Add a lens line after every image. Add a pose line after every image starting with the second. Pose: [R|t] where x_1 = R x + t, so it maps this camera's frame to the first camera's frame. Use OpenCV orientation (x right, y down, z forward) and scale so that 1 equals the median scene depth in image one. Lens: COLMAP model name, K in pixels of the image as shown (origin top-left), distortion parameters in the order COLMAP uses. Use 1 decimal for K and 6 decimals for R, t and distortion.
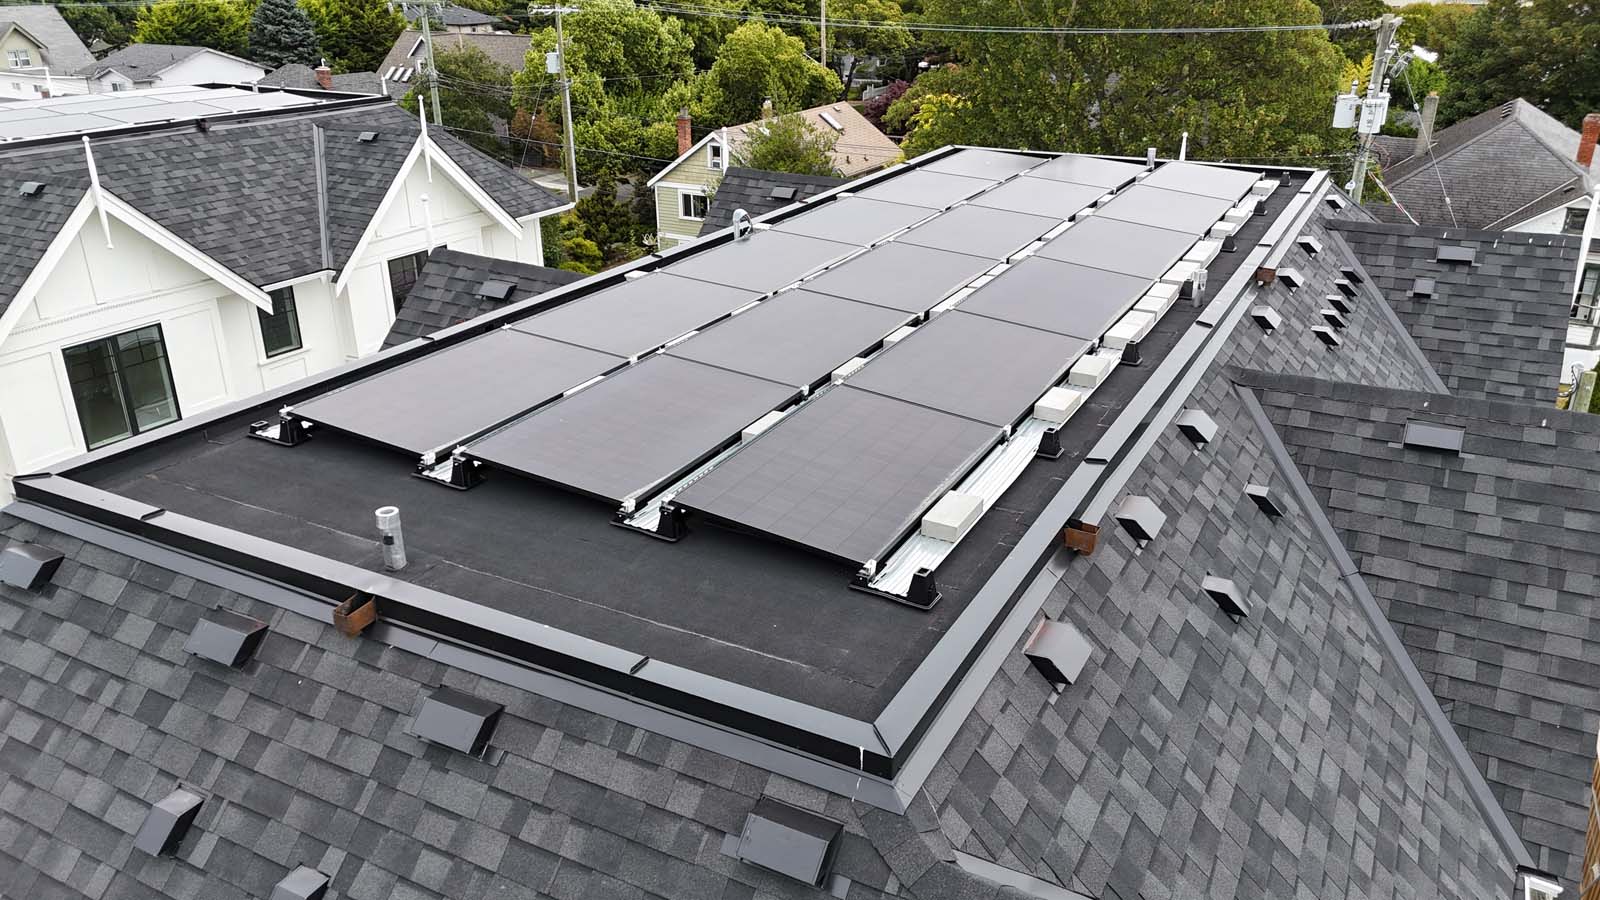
lens RADIAL K [[1175.8, 0, 802.8], [0, 1175.8, 450.0], [0, 0, 1]] dist [0.011263, -0.004924]
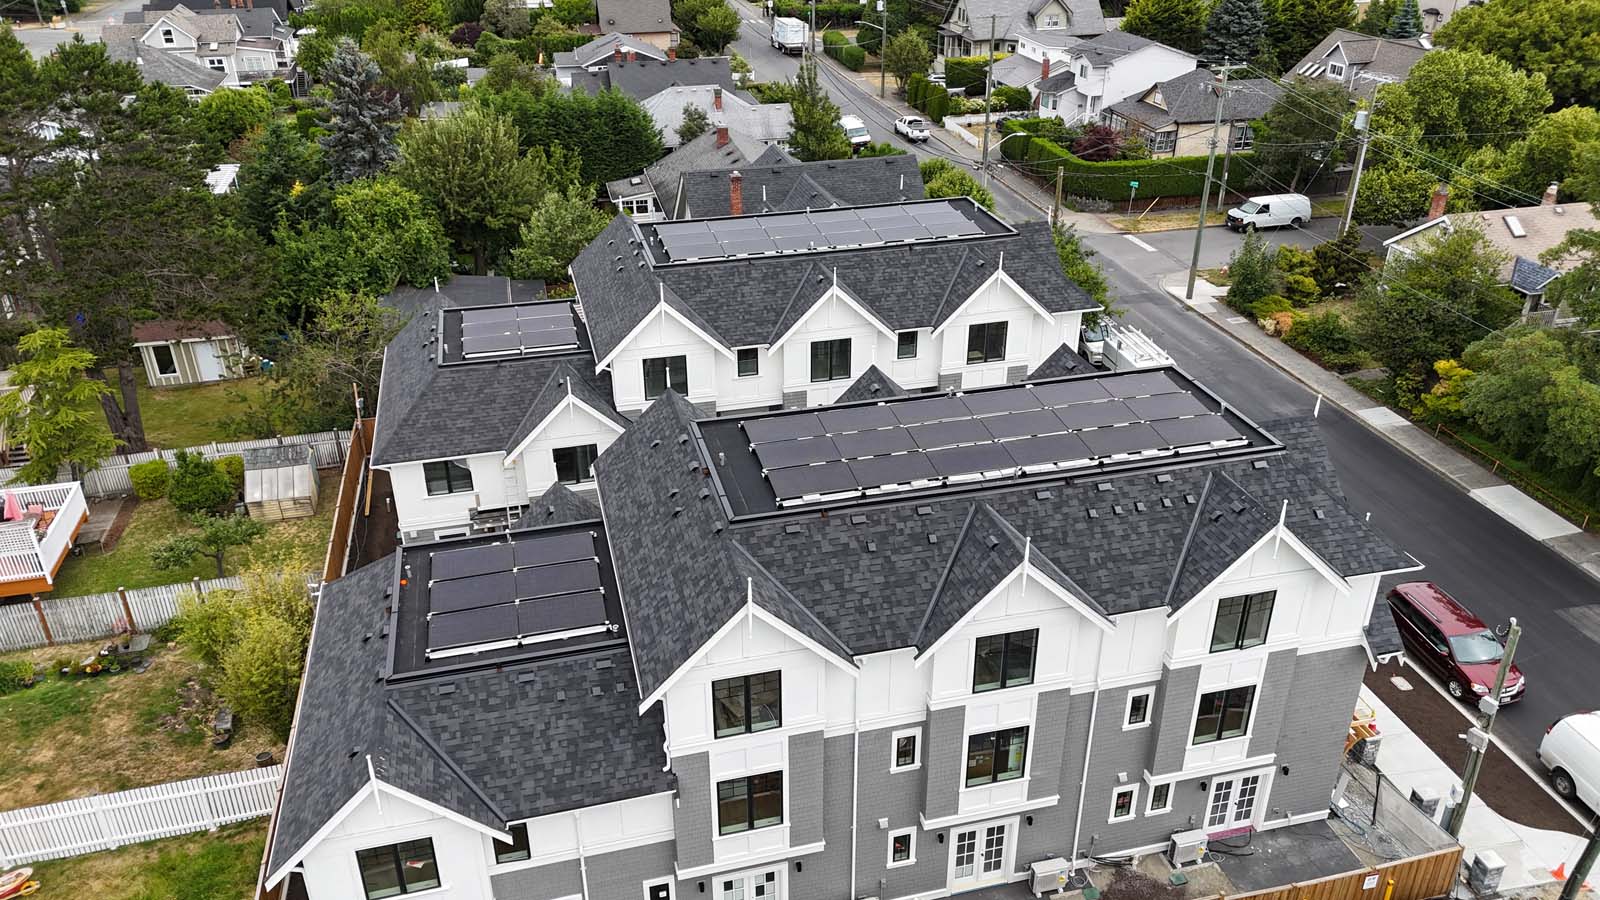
lens RADIAL K [[1175.8, 0, 800.9], [0, 1175.8, 448.8], [0, 0, 1]] dist [0.011263, -0.004924]
pose [[0.670393, 0.345713, -0.656549, 1.058595], [-0.280886, 0.937219, 0.206695, -0.369225], [0.686787, 0.045848, 0.725411, -0.815168]]
